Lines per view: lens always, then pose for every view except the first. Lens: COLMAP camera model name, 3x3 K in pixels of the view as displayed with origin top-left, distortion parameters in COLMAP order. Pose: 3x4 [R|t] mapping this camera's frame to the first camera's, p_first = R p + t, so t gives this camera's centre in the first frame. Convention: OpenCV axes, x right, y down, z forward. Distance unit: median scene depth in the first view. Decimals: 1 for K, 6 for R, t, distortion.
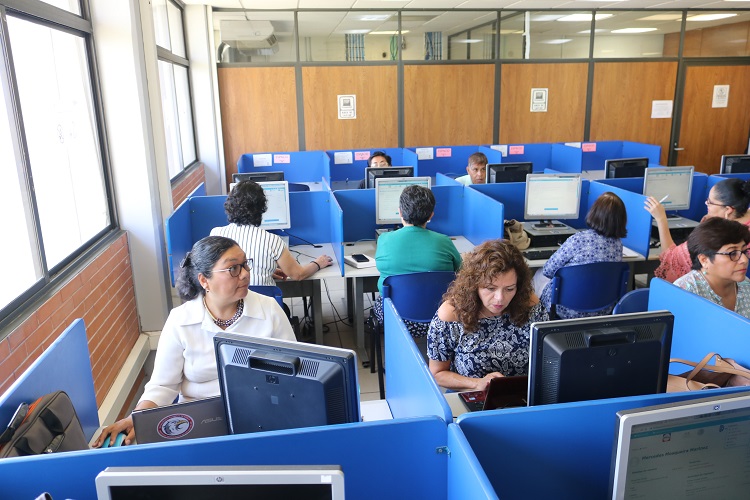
lens RADIAL K [[624.1, 0, 402.7], [0, 624.1, 237.4], [0, 0, 1]] dist [-0.000549, 0.010526]
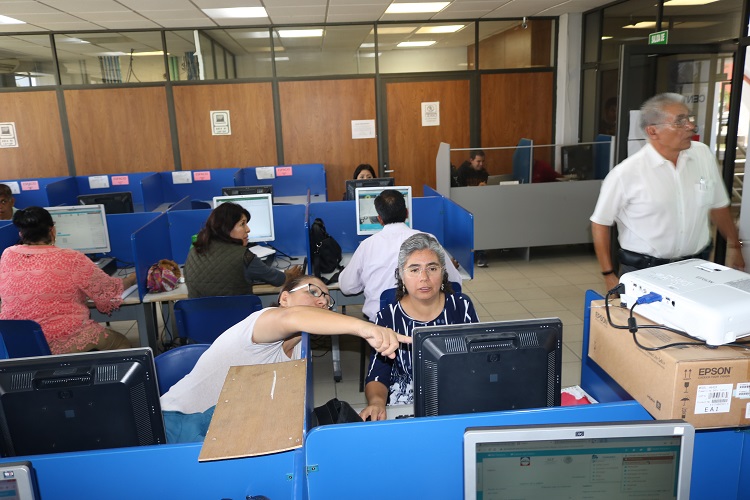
lens RADIAL K [[624.1, 0, 355.7], [0, 624.1, 248.3], [0, 0, 1]] dist [-0.000549, 0.010526]
pose [[0.998130, -0.009739, -0.060354, 0.473428], [0.009585, 0.999950, -0.002846, -0.024410], [0.060379, 0.002262, 0.998173, 0.064257]]
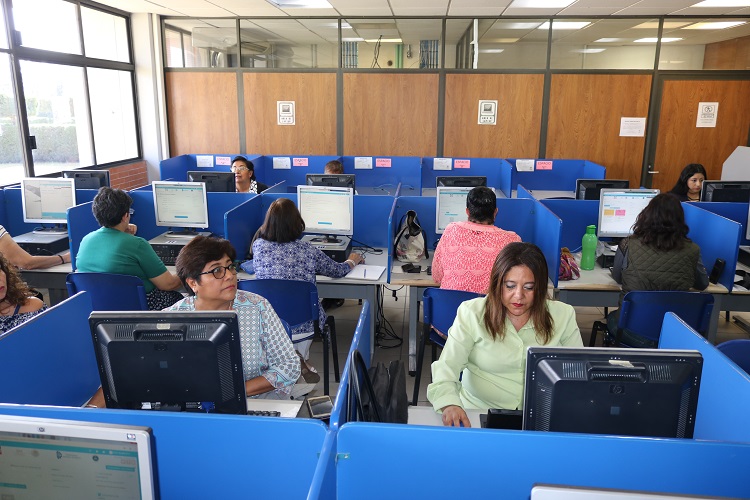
lens RADIAL K [[624.1, 0, 371.6], [0, 624.1, 244.4], [0, 0, 1]] dist [-0.000549, 0.010526]
pose [[0.972749, 0.078121, -0.218305, 0.266520], [-0.078290, 0.996899, 0.007893, -0.013590], [0.218245, 0.009413, 0.975849, 0.037031]]
